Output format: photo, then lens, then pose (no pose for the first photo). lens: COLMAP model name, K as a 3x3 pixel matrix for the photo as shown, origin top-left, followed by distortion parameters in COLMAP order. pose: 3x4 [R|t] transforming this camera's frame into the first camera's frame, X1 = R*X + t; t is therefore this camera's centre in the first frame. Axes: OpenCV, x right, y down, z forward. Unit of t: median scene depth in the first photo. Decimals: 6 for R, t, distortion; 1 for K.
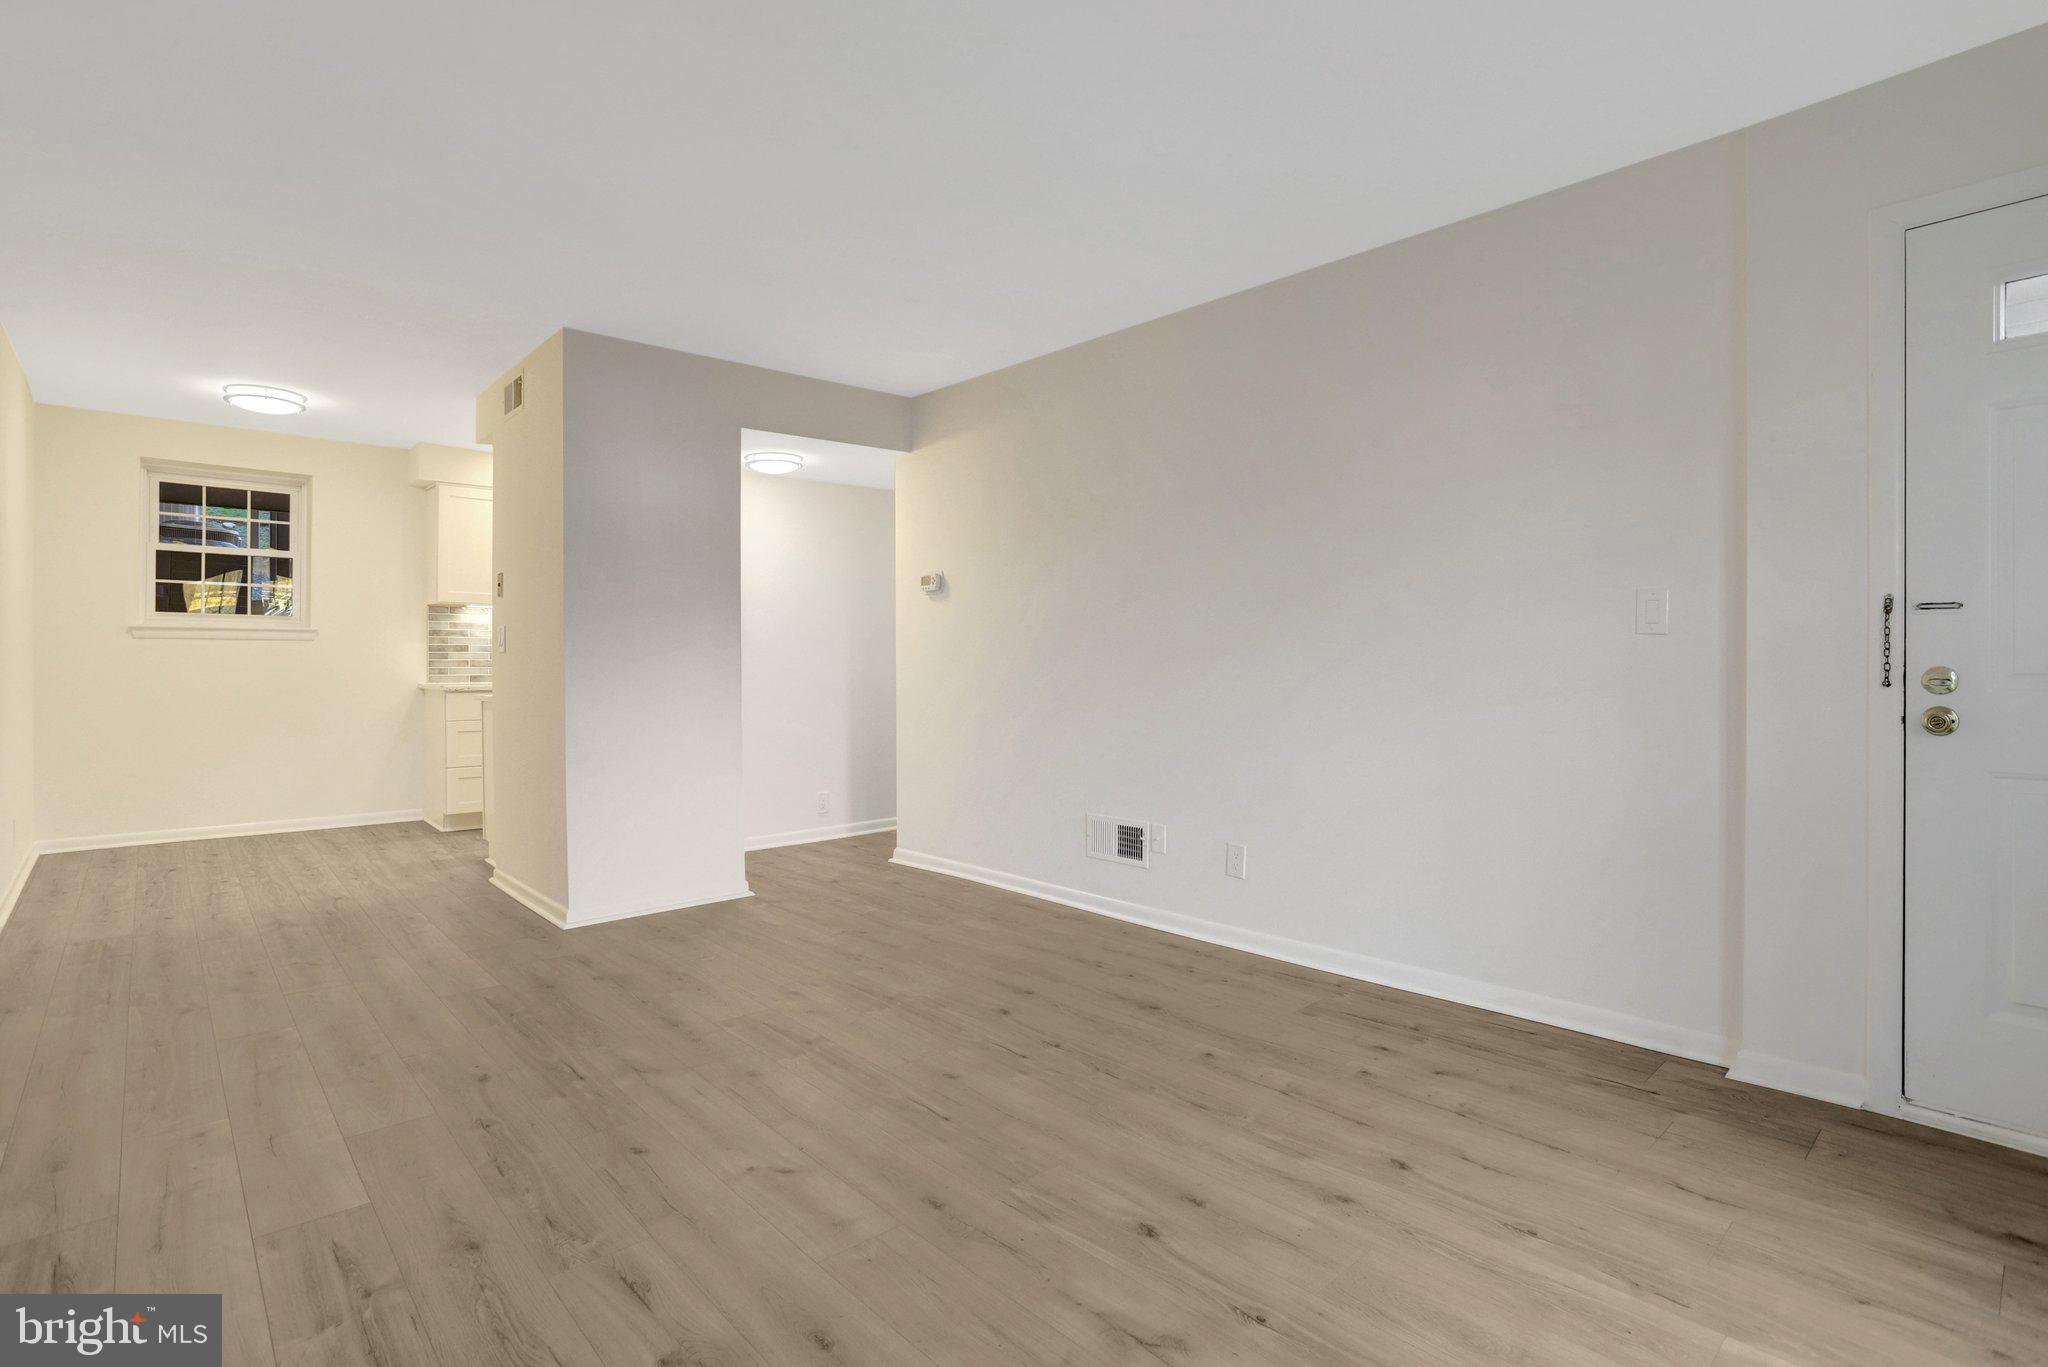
lens RADIAL K [[1014.1, 0, 1008.3], [0, 1014.1, 681.3], [0, 0, 1]] dist [-0.054463, 0.018400]
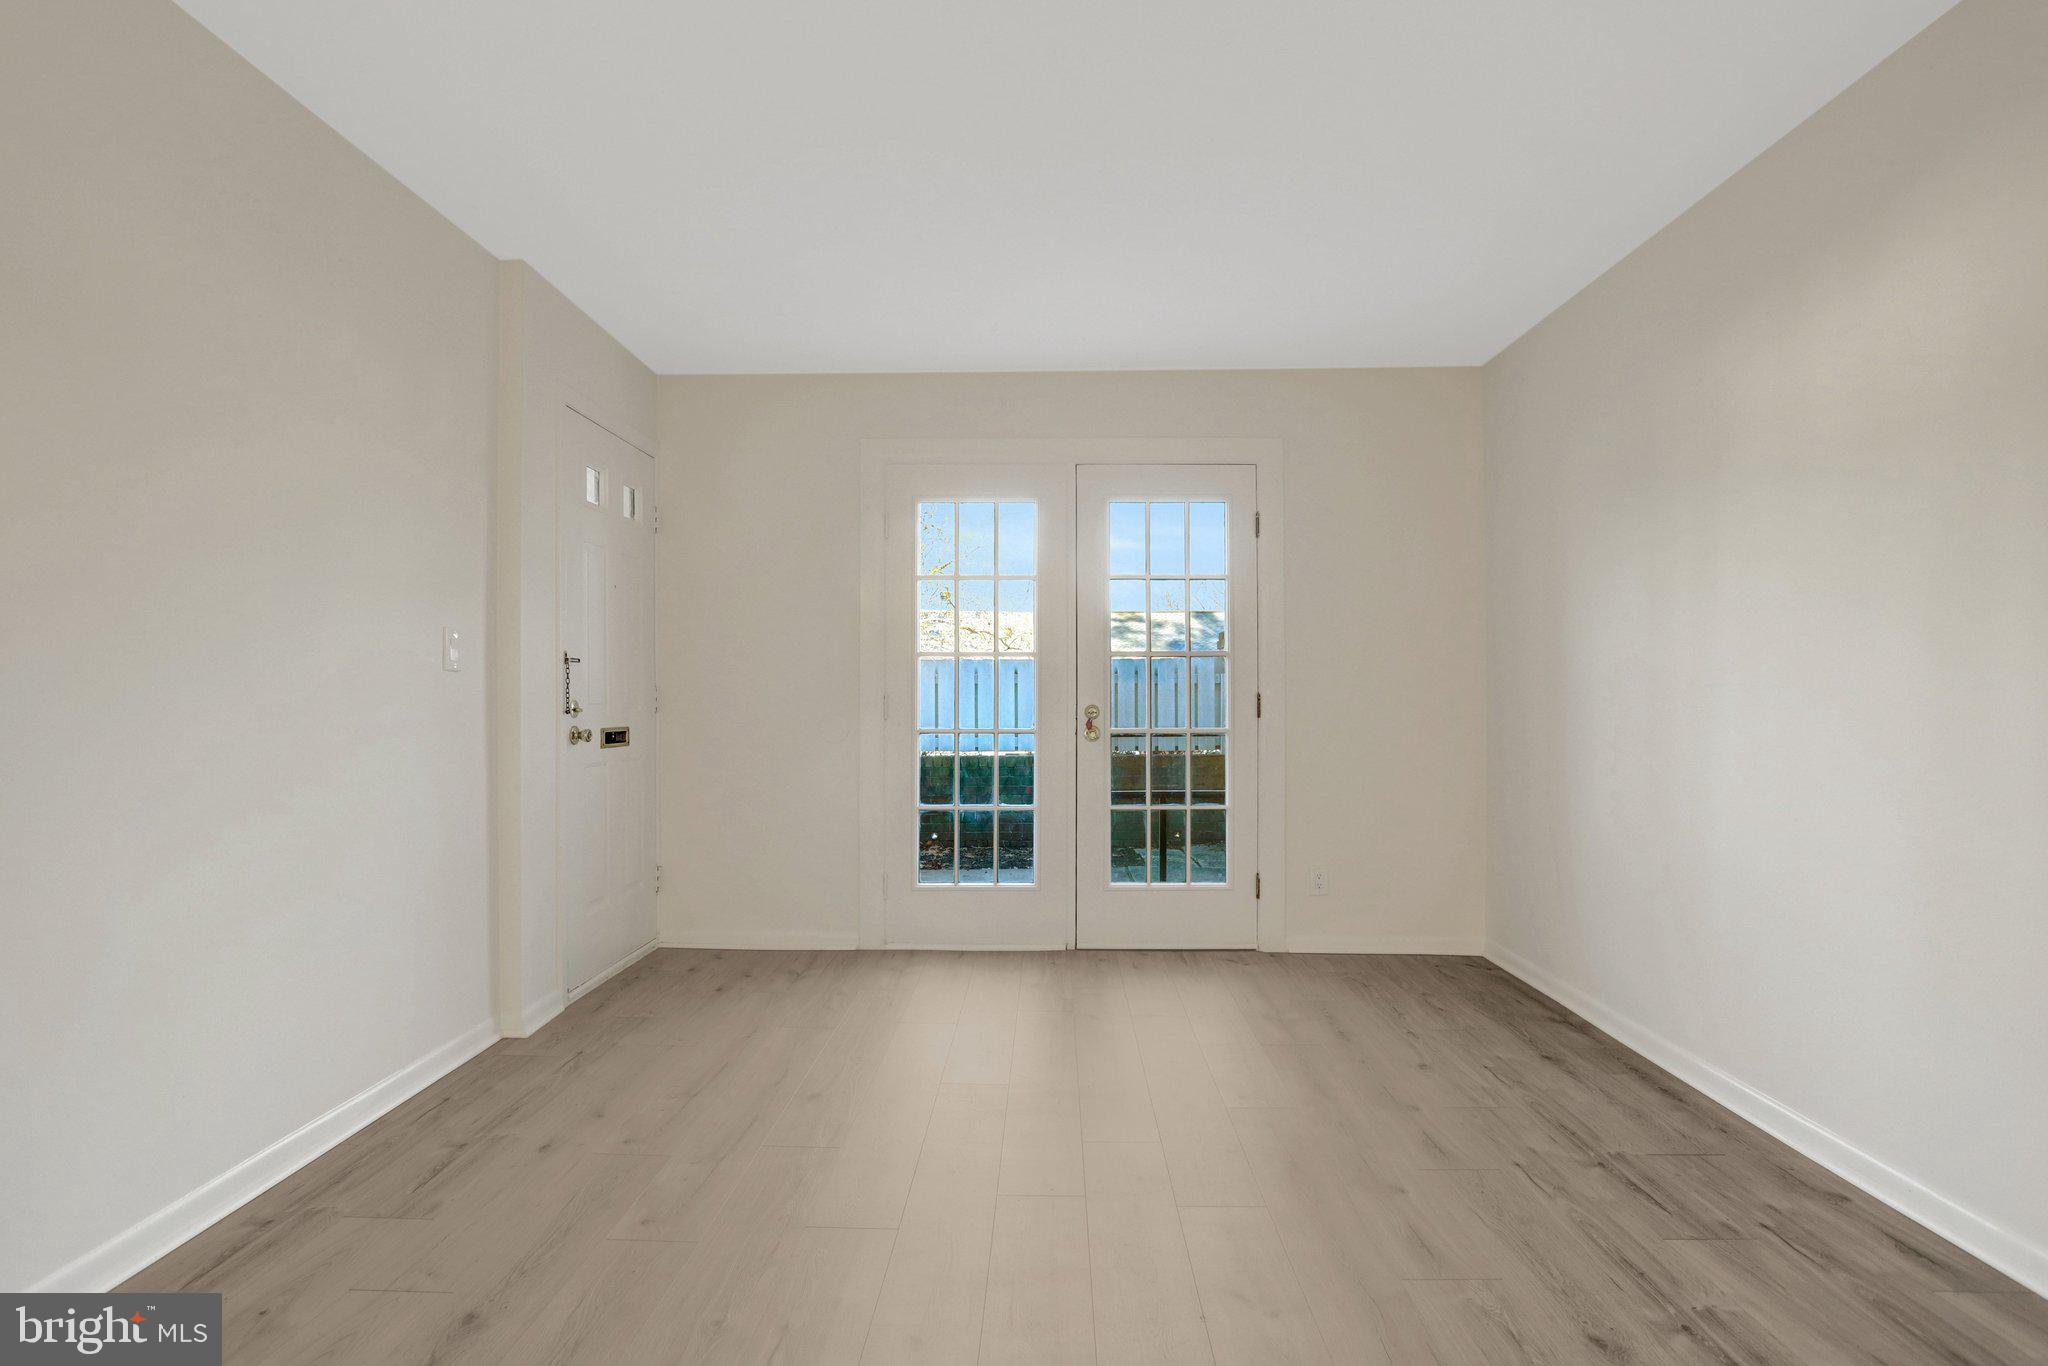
lens RADIAL K [[1014.1, 0, 1035.7], [0, 1014.1, 688.5], [0, 0, 1]] dist [-0.054463, 0.018400]
pose [[-0.742714, 0.004675, 0.669592, -0.514679], [0.014962, 0.999842, 0.009615, -0.030375], [-0.669441, 0.017160, -0.742667, 1.344984]]
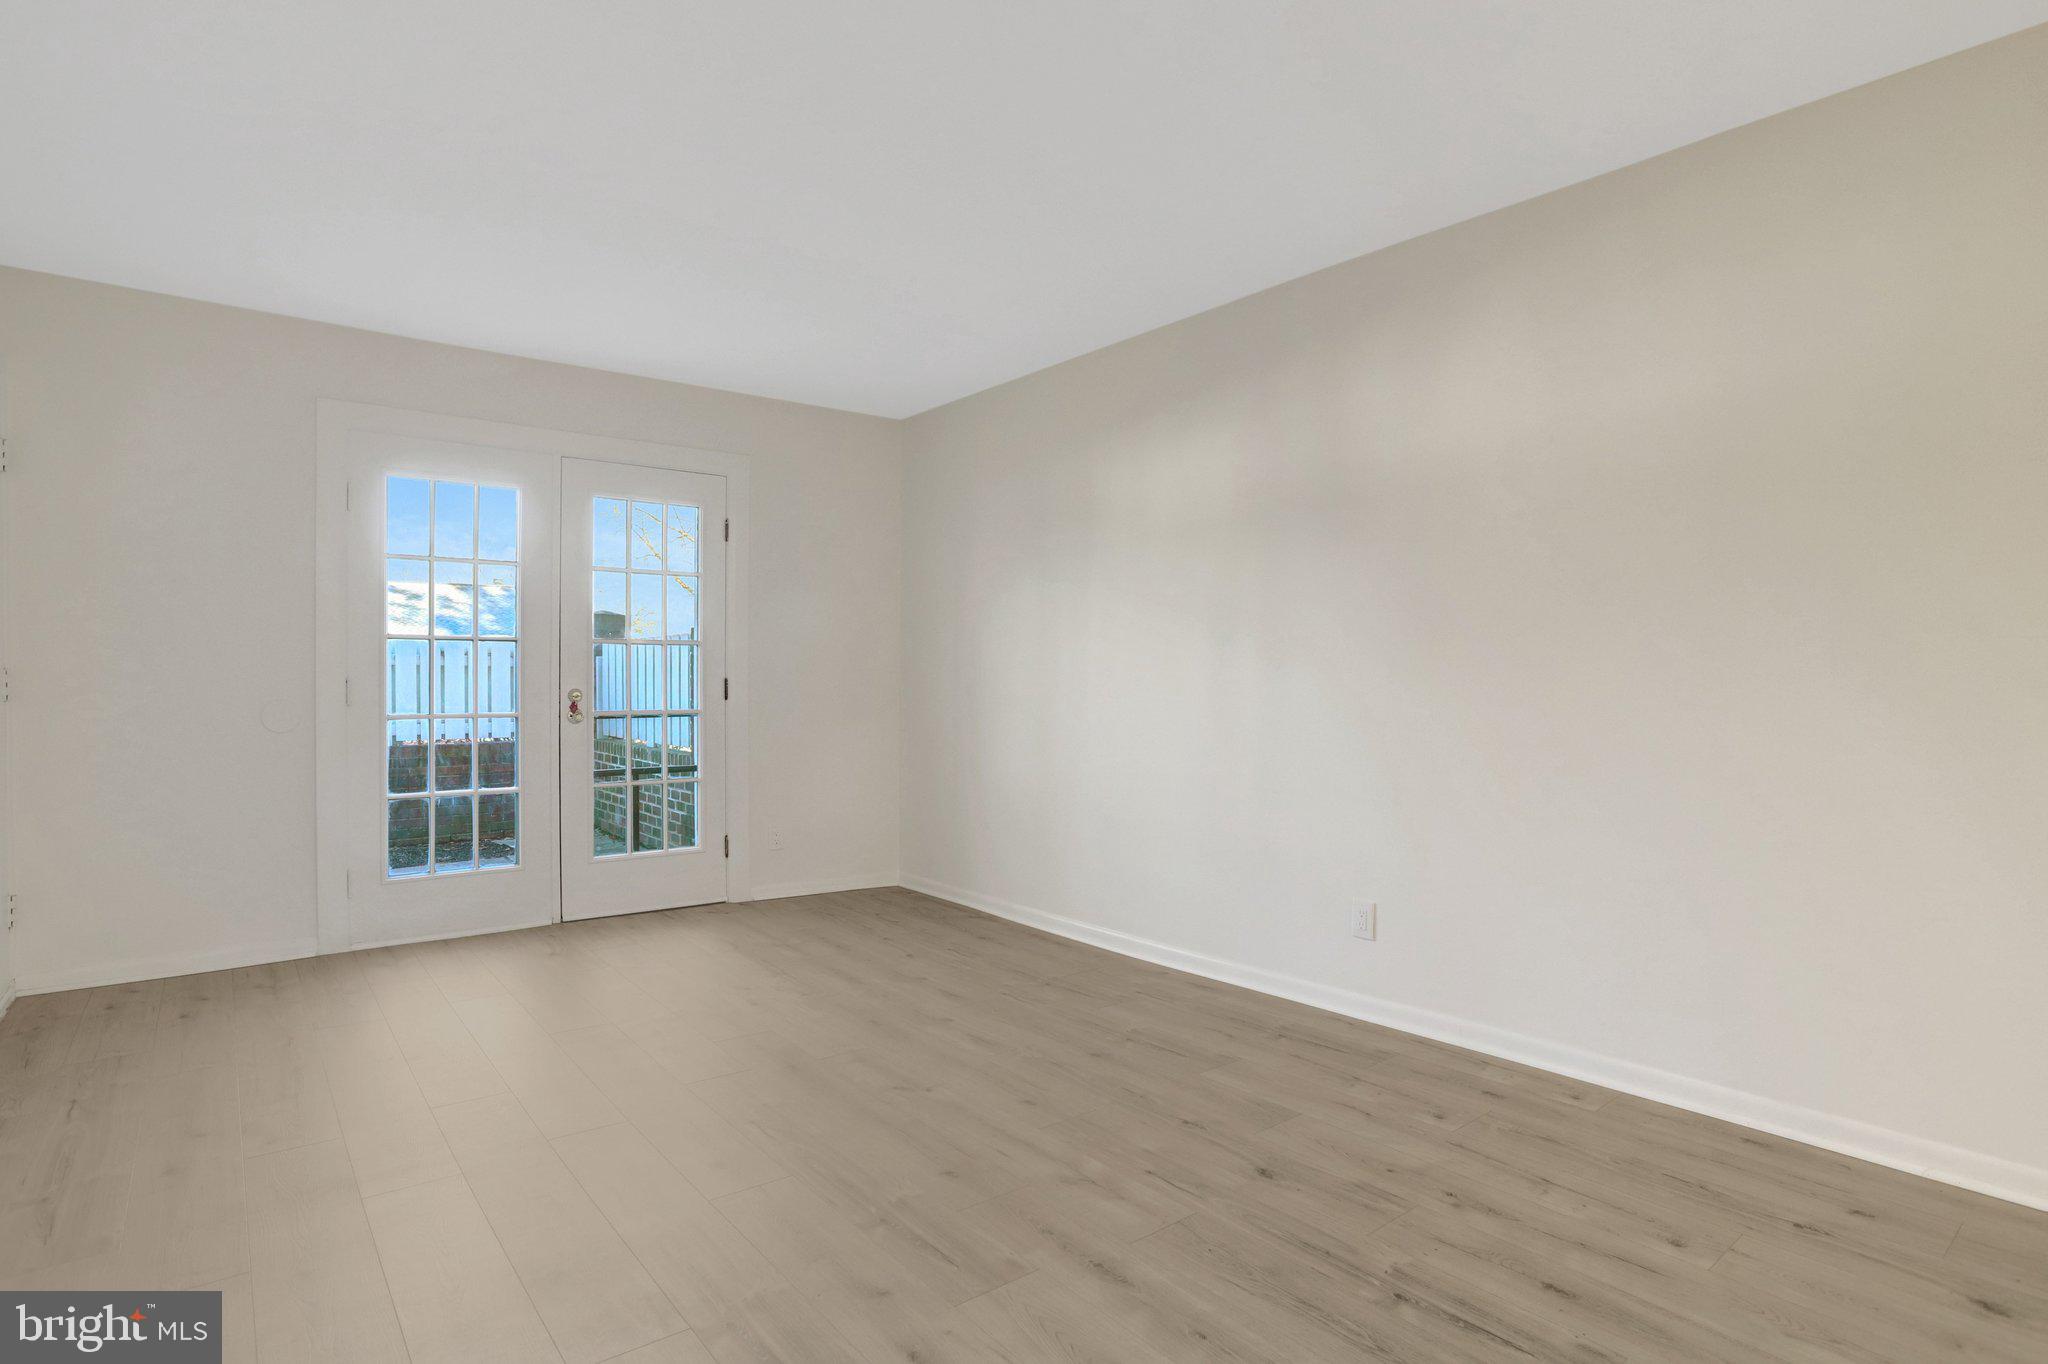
lens RADIAL K [[1050.2, 0, 1049.6], [0, 1050.2, 674.7], [0, 0, 1]] dist [-0.057666, 0.017007]
pose [[-0.999708, -0.001726, 0.024091, -0.341967], [-0.001271, 0.999821, 0.018896, -0.043968], [-0.024119, 0.018860, -0.999531, 1.776356]]
